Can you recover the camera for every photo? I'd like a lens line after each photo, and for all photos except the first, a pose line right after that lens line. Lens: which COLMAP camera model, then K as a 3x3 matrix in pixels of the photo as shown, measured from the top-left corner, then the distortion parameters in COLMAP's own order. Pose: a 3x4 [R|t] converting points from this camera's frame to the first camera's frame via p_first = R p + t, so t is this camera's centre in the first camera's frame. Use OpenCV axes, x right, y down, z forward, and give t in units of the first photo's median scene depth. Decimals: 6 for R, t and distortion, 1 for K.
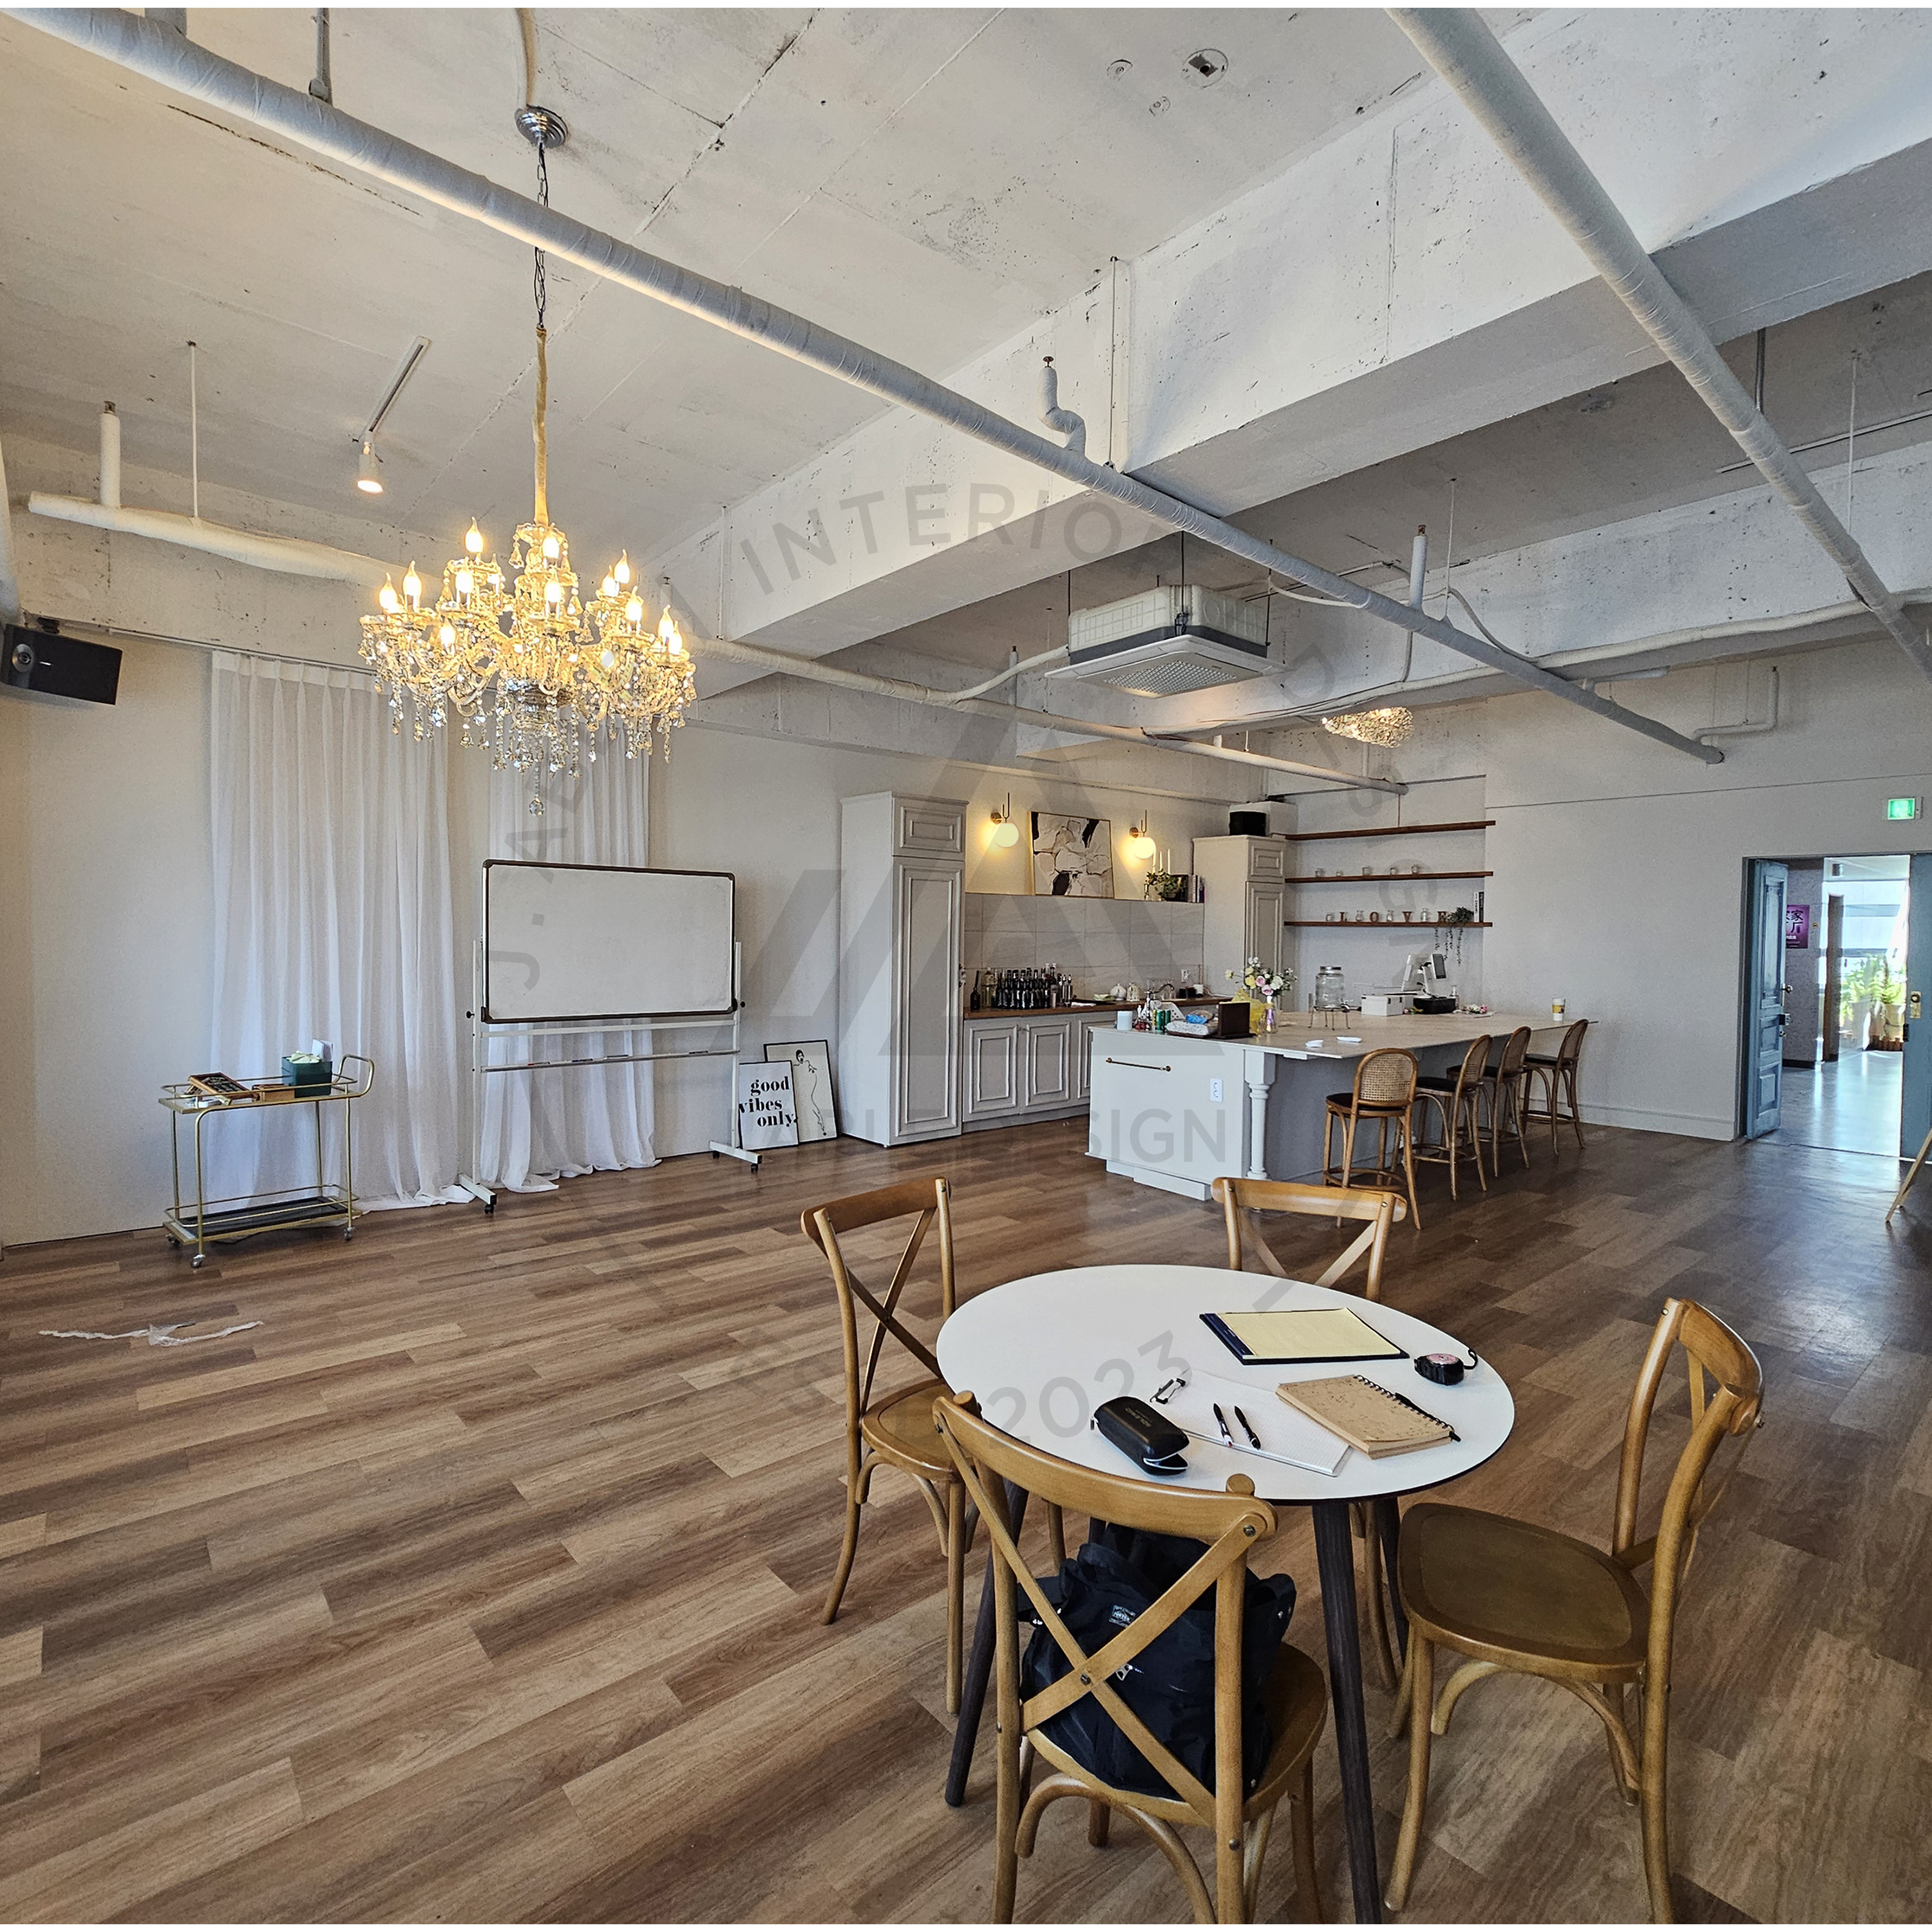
lens RADIAL K [[1033.5, 0, 975.3], [0, 1033.5, 965.1], [0, 0, 1]] dist [-0.000527, 0.001199]
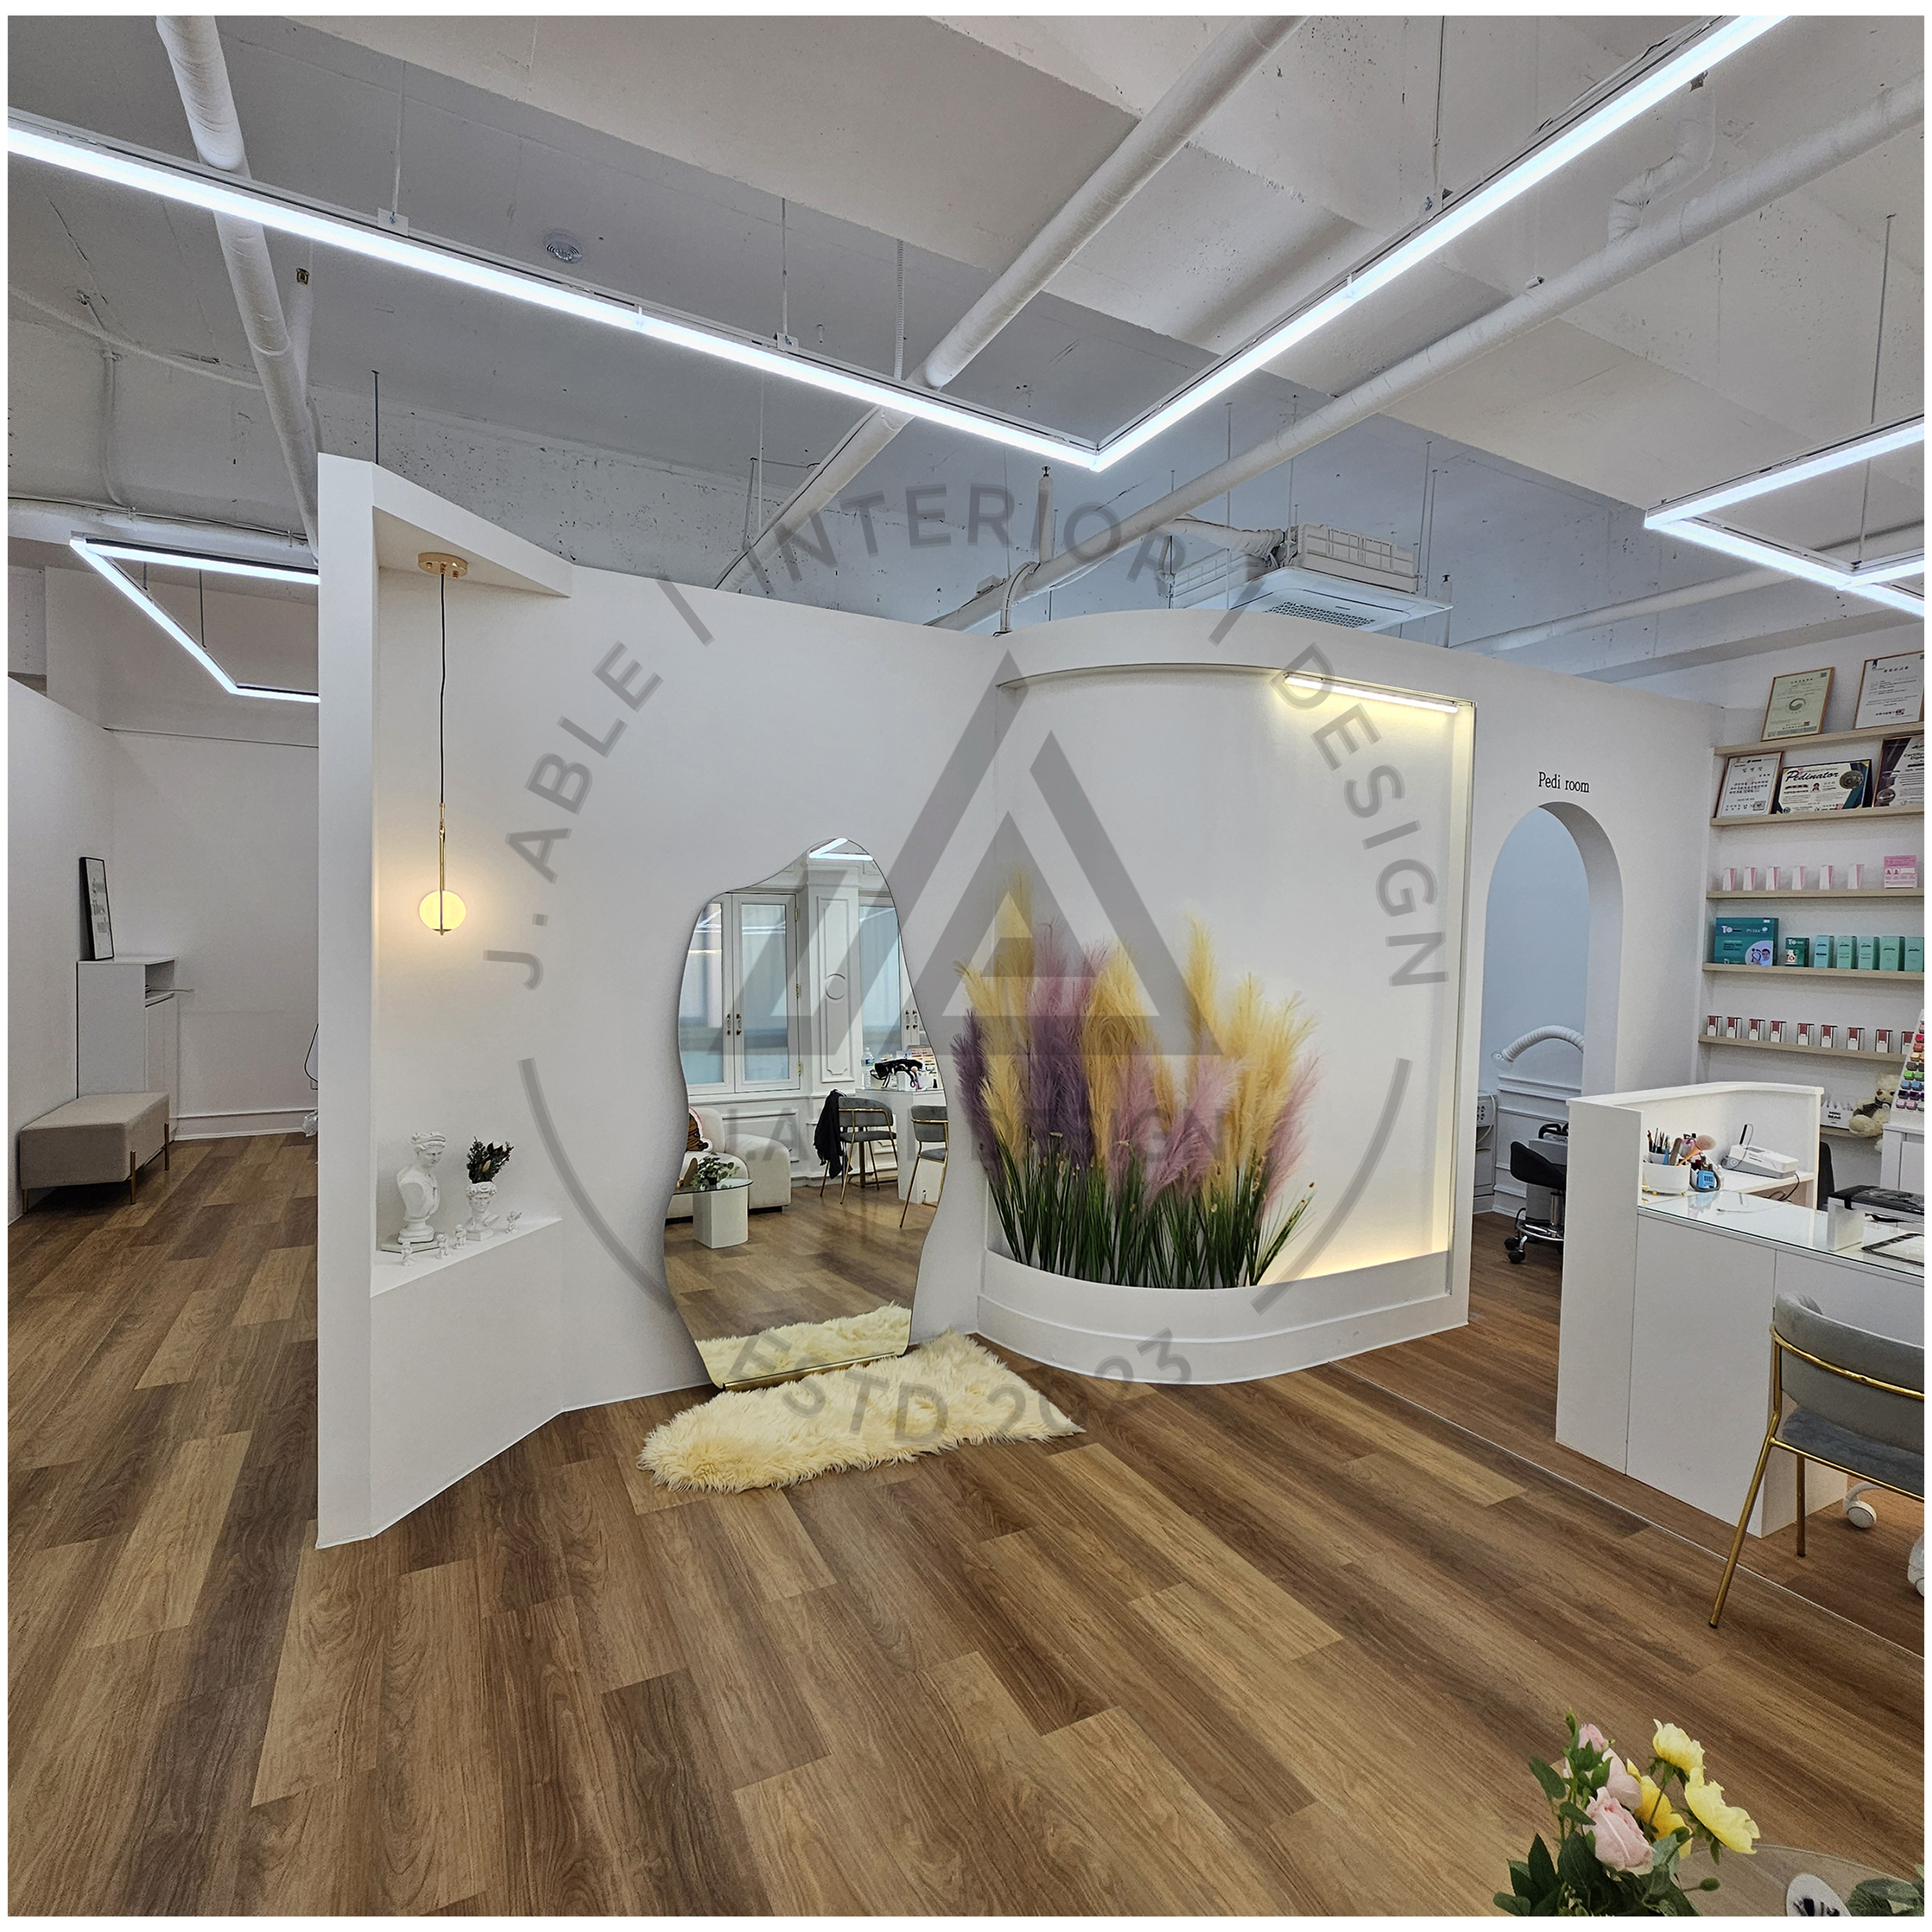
lens RADIAL K [[1033.5, 0, 970.9], [0, 1033.5, 955.8], [0, 0, 1]] dist [-0.000527, 0.001199]
pose [[0.229826, -0.047754, 0.972059, -0.058121], [0.017601, 0.998836, 0.044908, -0.016358], [-0.973073, 0.006788, 0.230399, 0.272040]]
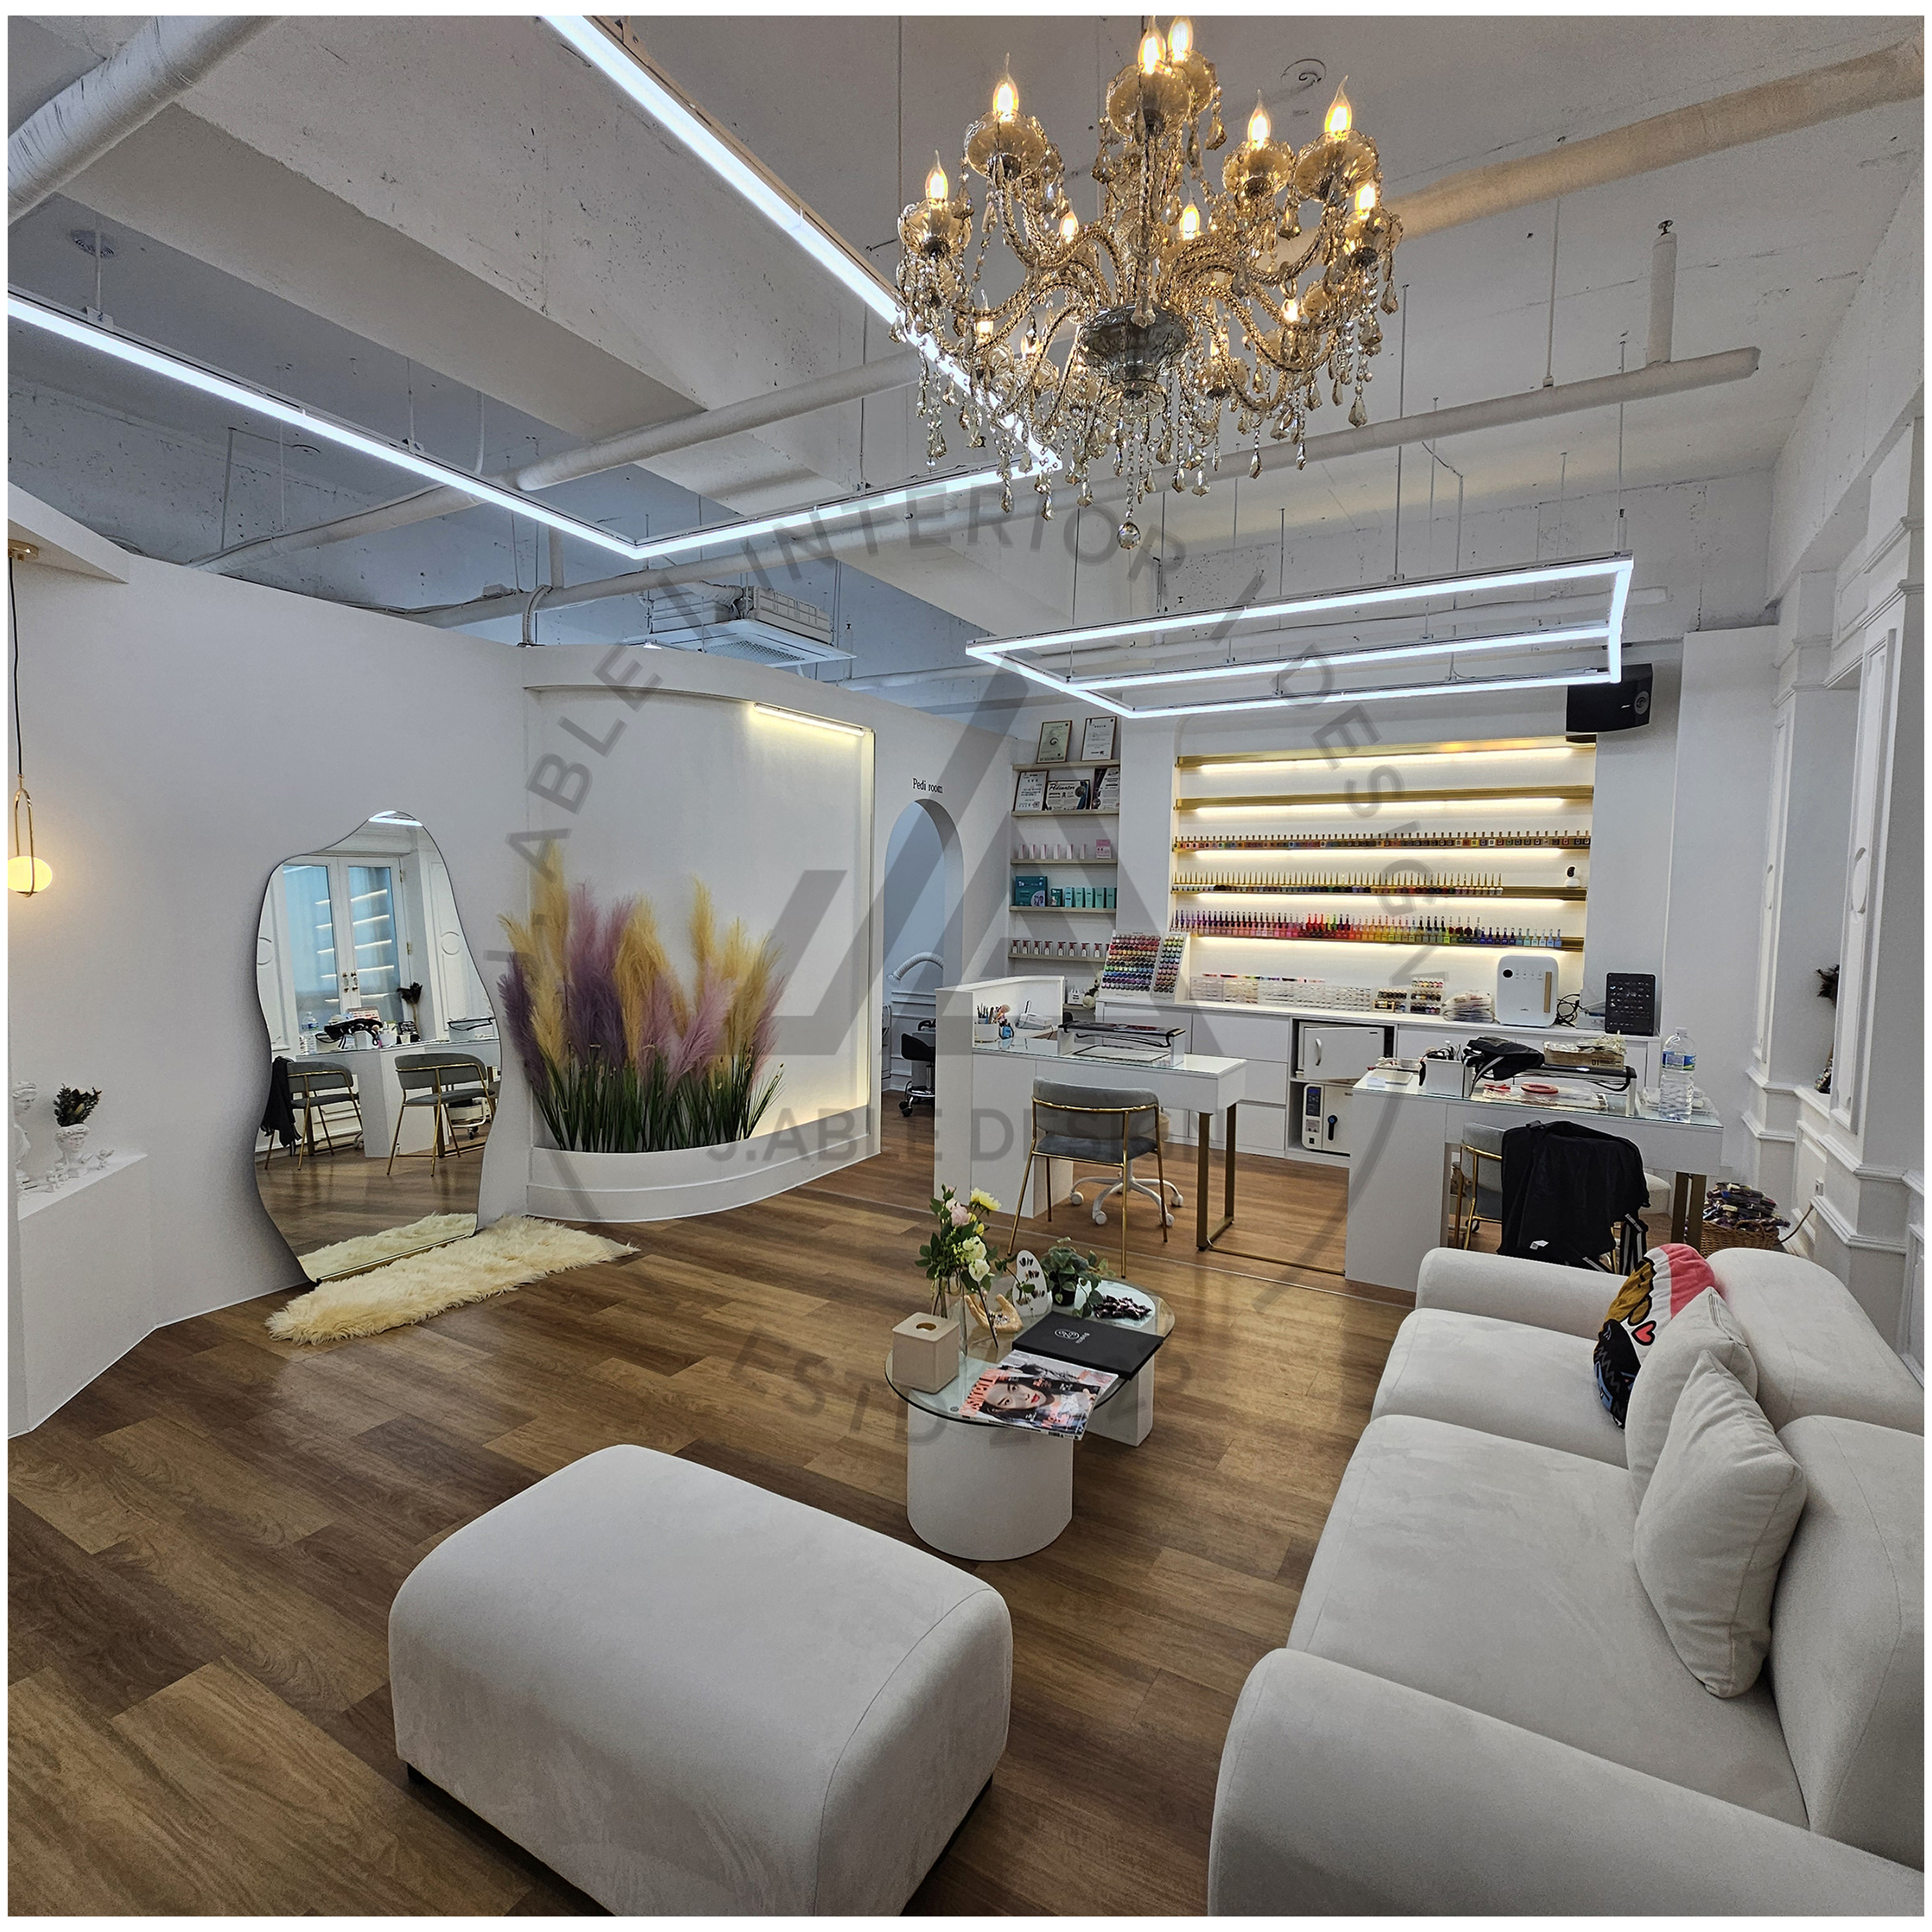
lens RADIAL K [[1033.5, 0, 971.1], [0, 1033.5, 964.7], [0, 0, 1]] dist [-0.000527, 0.001199]
pose [[-0.324627, -0.093411, 0.941218, -0.238268], [0.012823, 0.994585, 0.103130, -0.021082], [-0.945755, 0.045548, -0.321672, 0.327563]]
